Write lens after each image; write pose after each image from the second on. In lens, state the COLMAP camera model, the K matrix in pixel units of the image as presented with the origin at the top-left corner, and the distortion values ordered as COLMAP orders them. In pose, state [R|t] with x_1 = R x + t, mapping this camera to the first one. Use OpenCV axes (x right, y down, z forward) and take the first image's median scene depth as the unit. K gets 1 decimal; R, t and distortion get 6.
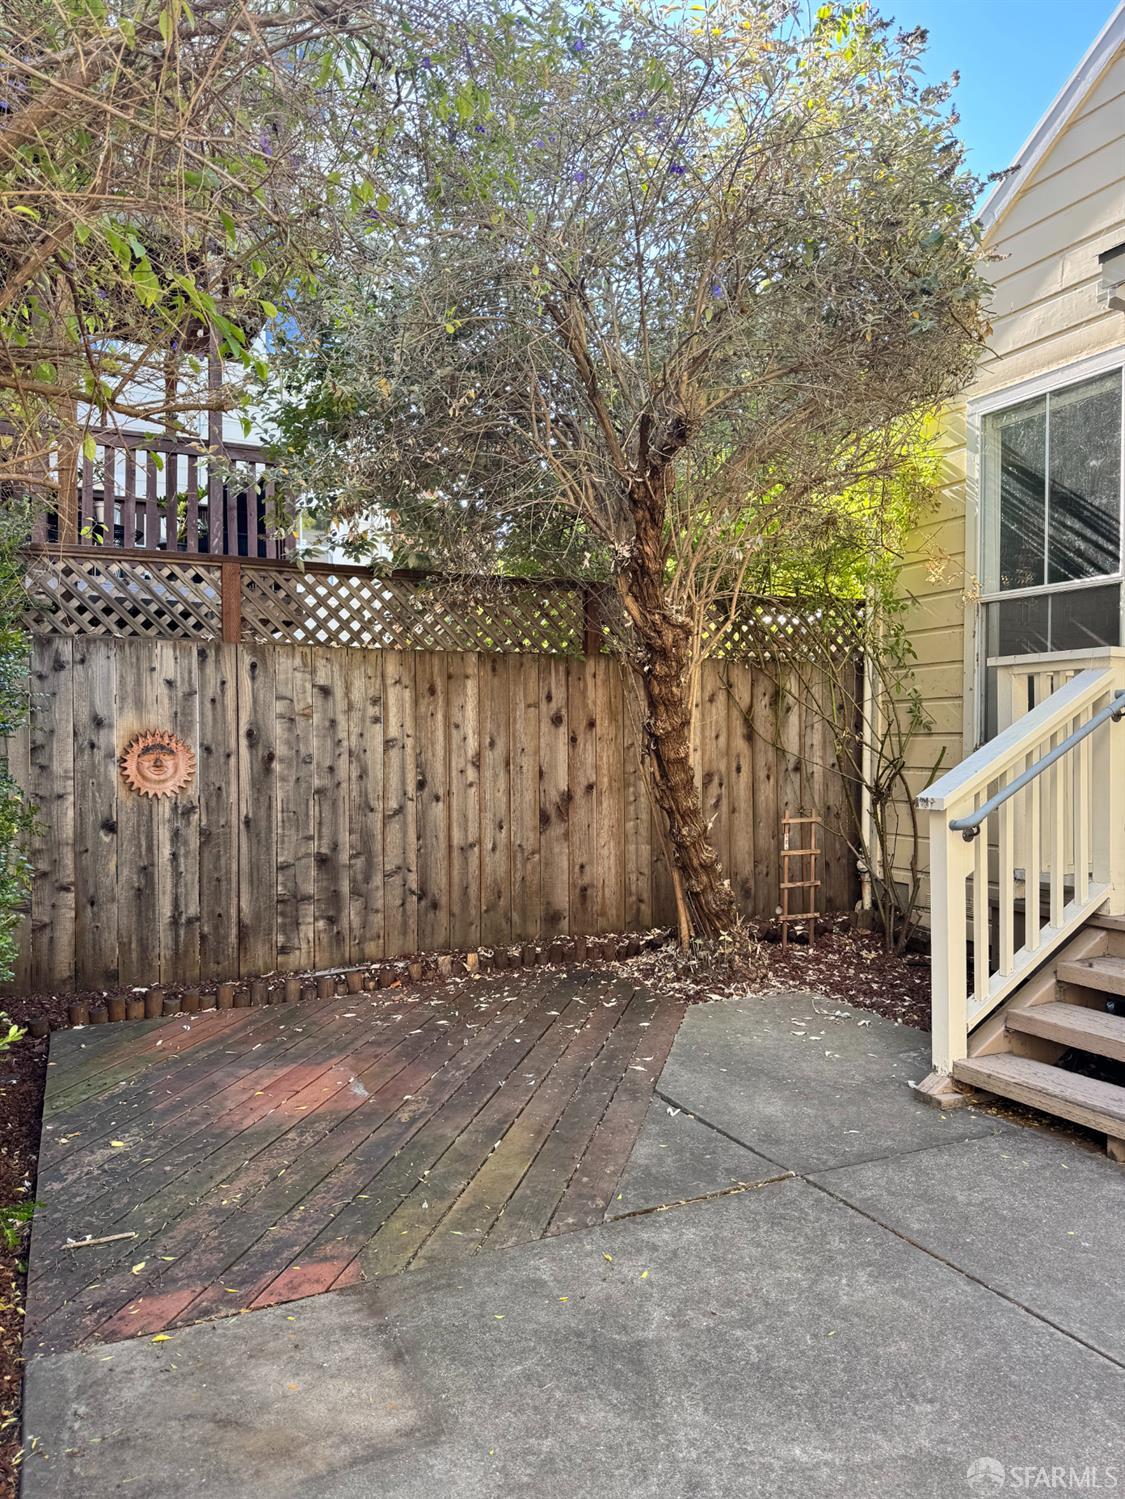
lens RADIAL K [[1054.0, 0, 557.9], [0, 1054.0, 750.3], [0, 0, 1]] dist [0.045132, -0.051303]
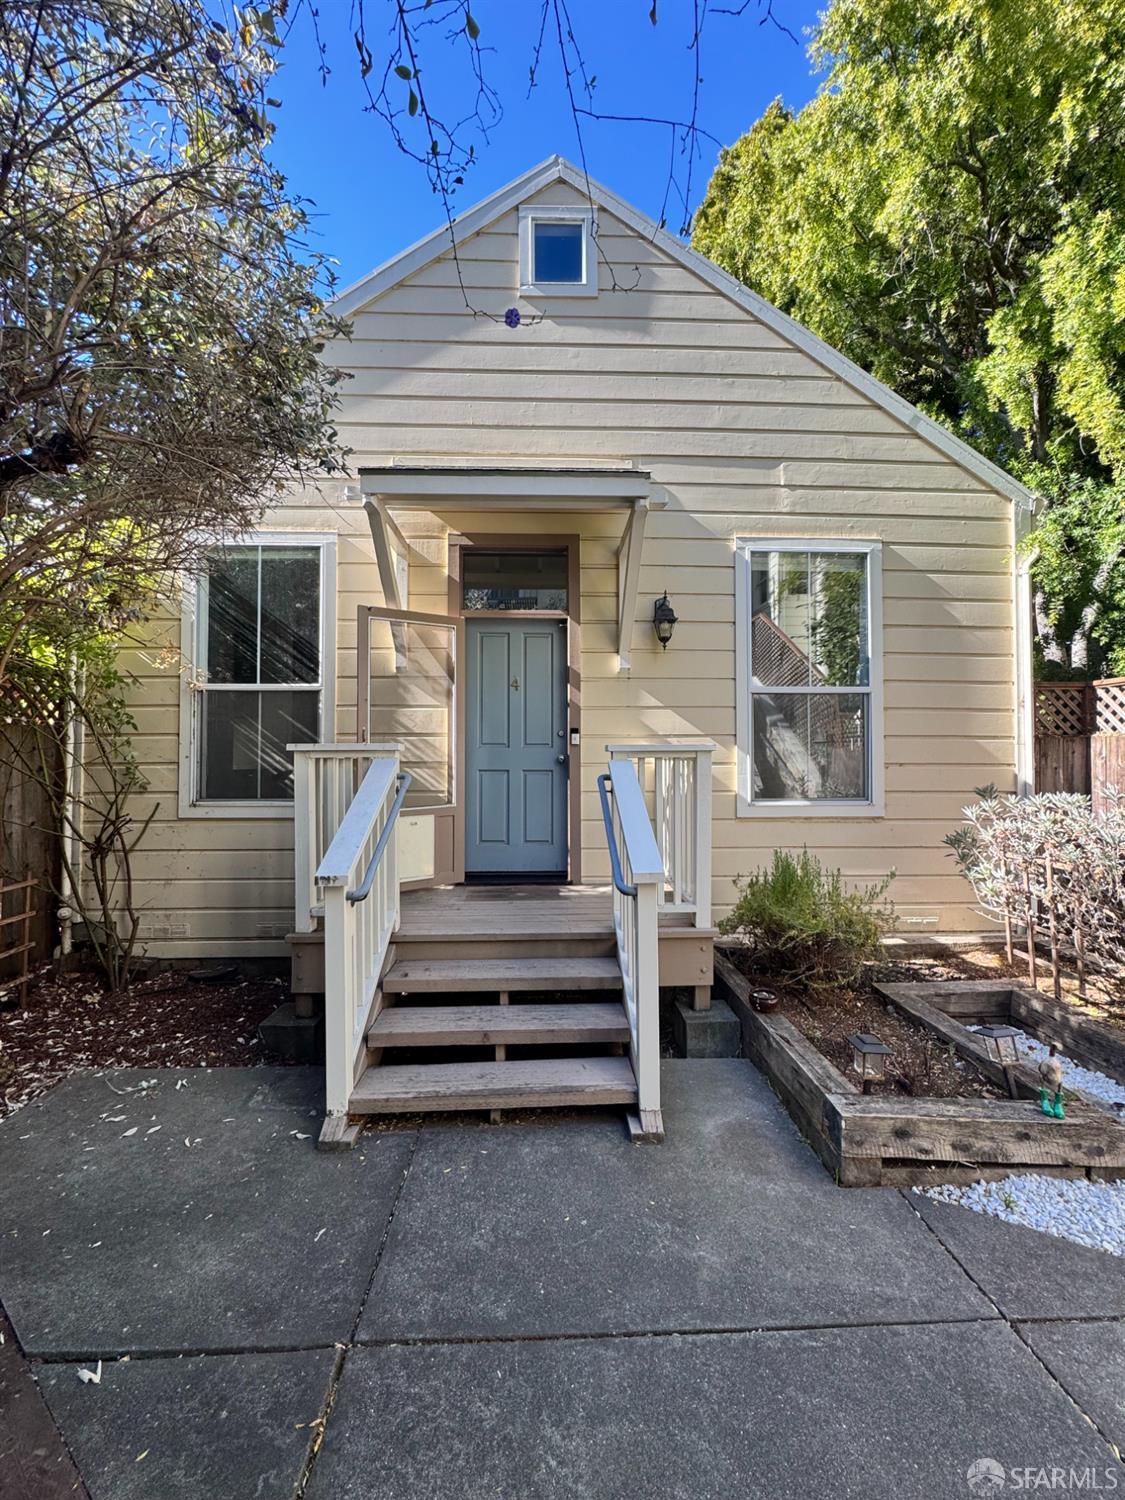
lens RADIAL K [[596.9, 0, 557.9], [0, 596.9, 752.0], [0, 0, 1]] dist [-0.003043, 0.000402]
pose [[0.395799, 0.016728, 0.918185, -0.100068], [0.010890, 0.999678, -0.022908, -0.049370], [-0.918273, 0.019066, 0.395489, 0.366009]]
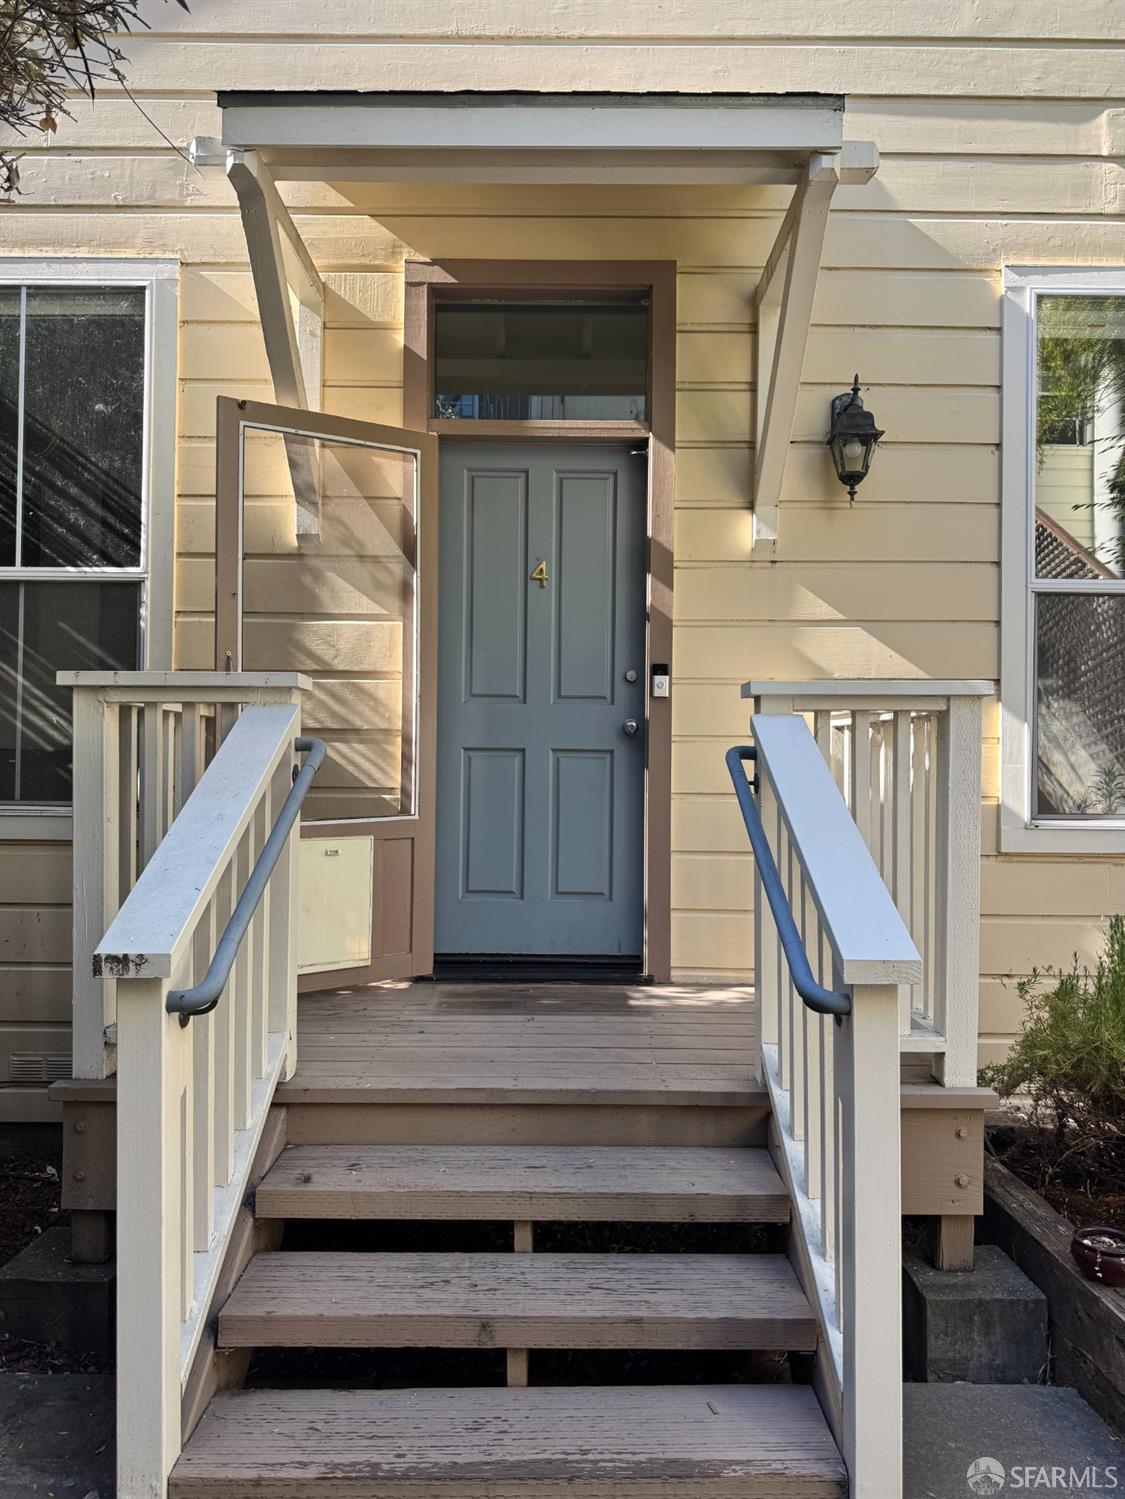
lens RADIAL K [[1054.0, 0, 551.1], [0, 1054.0, 756.7], [0, 0, 1]] dist [0.045132, -0.051303]
pose [[0.427623, 0.015851, 0.903818, -0.004678], [-0.000813, 0.999853, -0.017151, -0.025882], [-0.903957, 0.006599, 0.427573, 0.434978]]
